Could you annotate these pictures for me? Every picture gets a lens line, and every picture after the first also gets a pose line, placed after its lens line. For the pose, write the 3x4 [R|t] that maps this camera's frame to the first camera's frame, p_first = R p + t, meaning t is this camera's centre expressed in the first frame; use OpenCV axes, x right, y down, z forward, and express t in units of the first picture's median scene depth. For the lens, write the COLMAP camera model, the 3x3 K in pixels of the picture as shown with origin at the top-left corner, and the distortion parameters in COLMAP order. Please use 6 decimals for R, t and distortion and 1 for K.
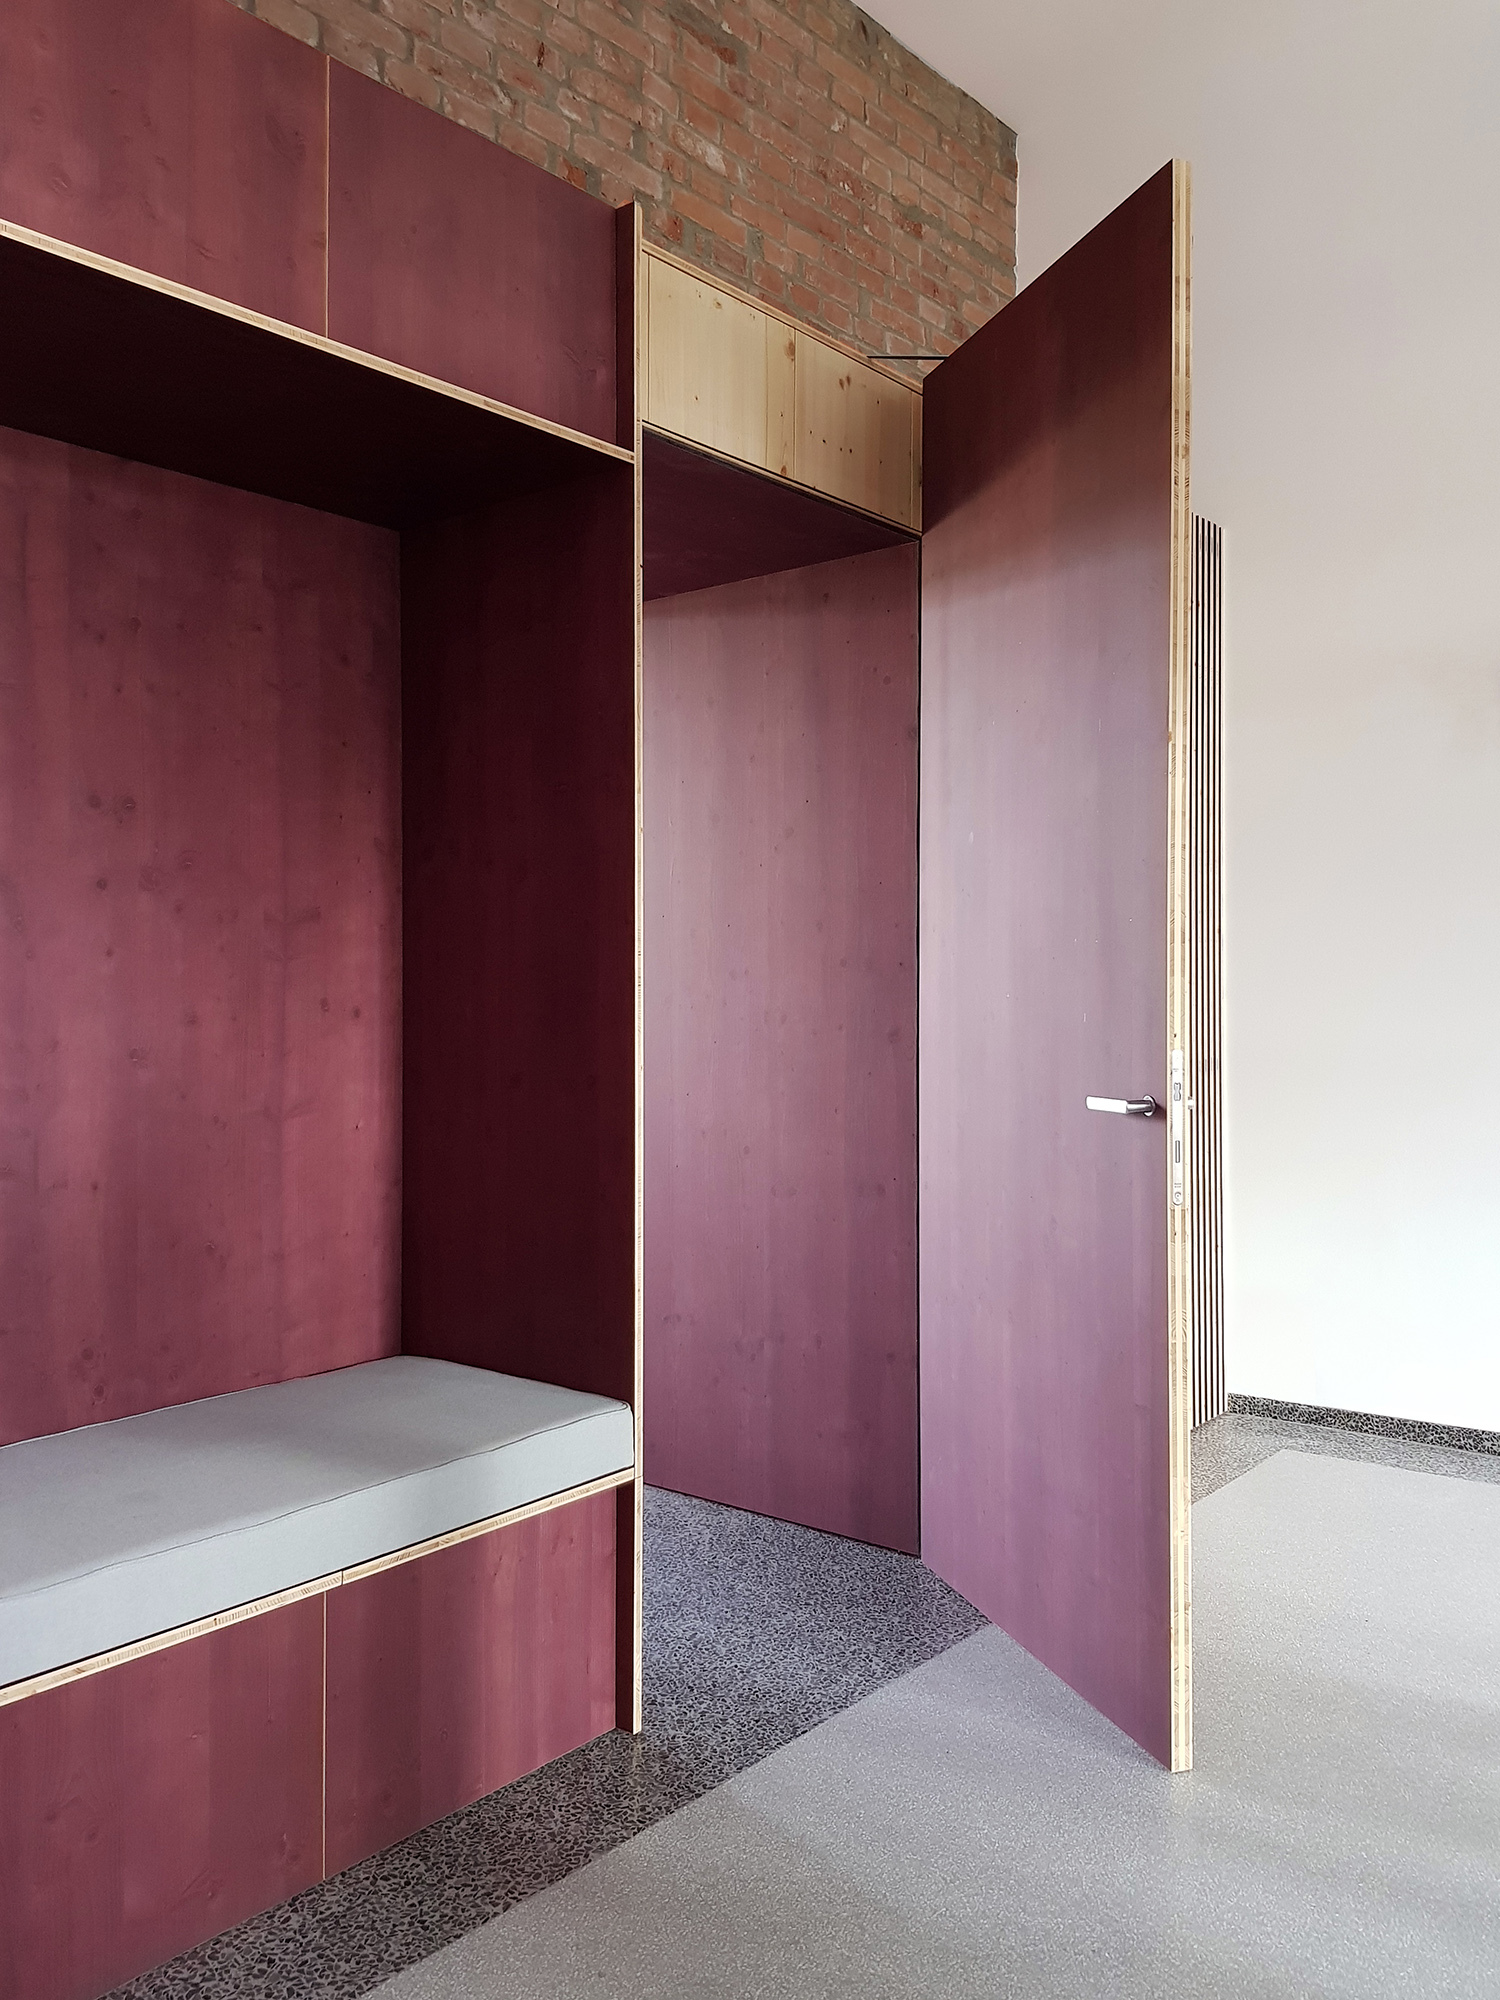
lens RADIAL K [[1616.7, 0, 749.1], [0, 1616.7, 1009.8], [0, 0, 1]] dist [0.035939, -0.061821]
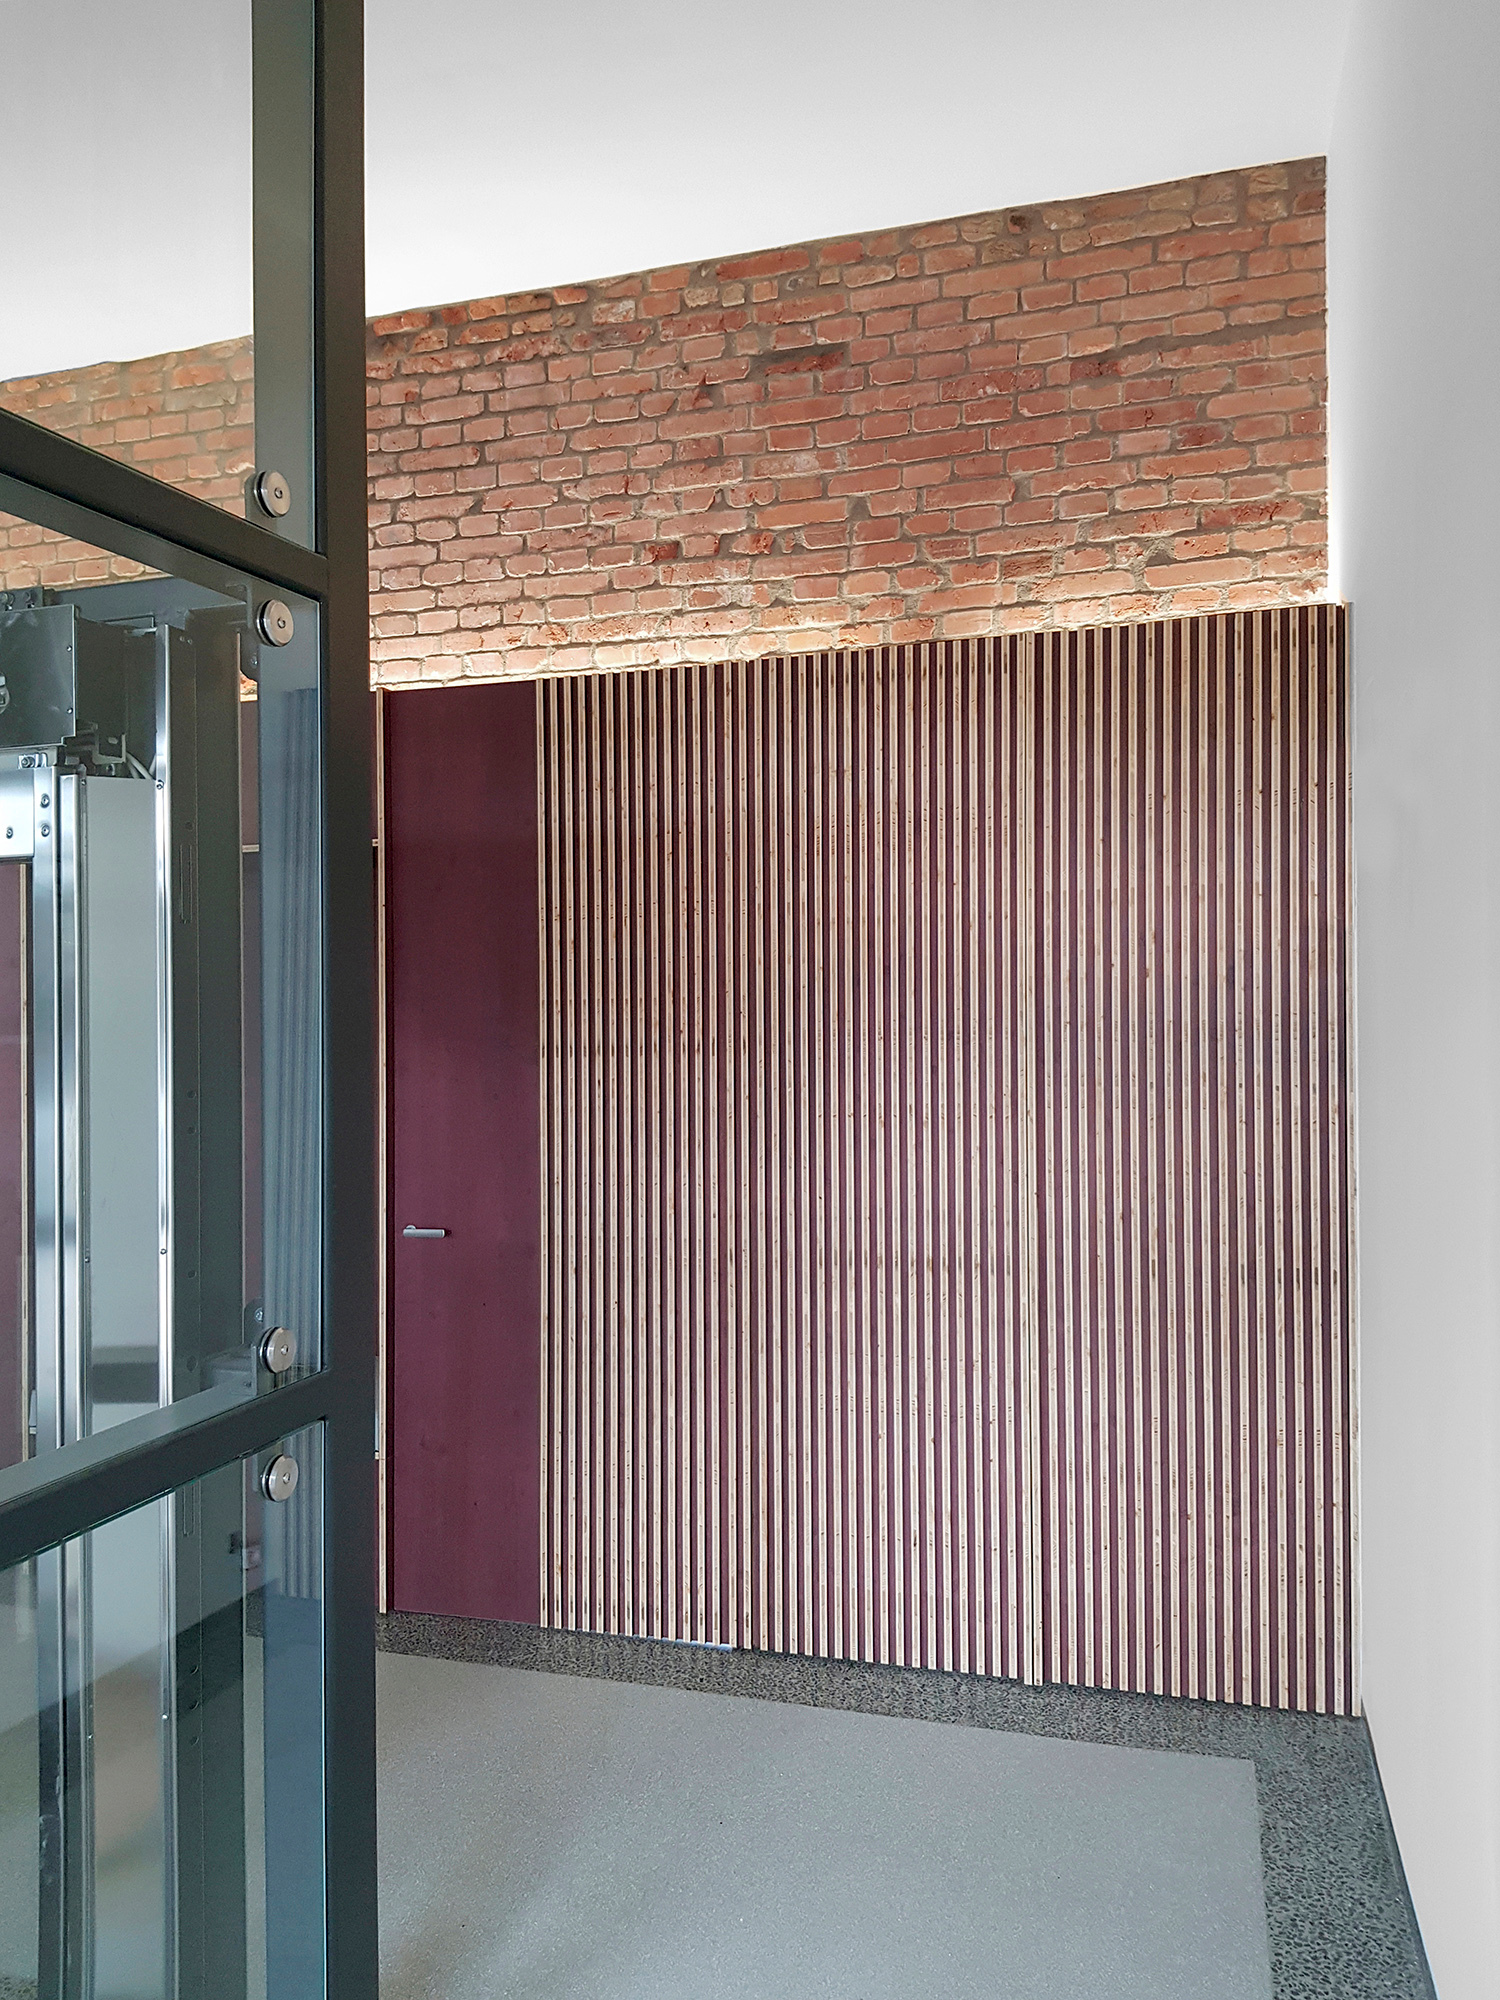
lens RADIAL K [[1616.7, 0, 738.3], [0, 1616.7, 1014.4], [0, 0, 1]] dist [0.035939, -0.061821]
pose [[0.392358, -0.013125, -0.919719, 0.910325], [0.017408, 0.999825, -0.006842, -0.095273], [0.919648, -0.013326, 0.392518, 0.414520]]
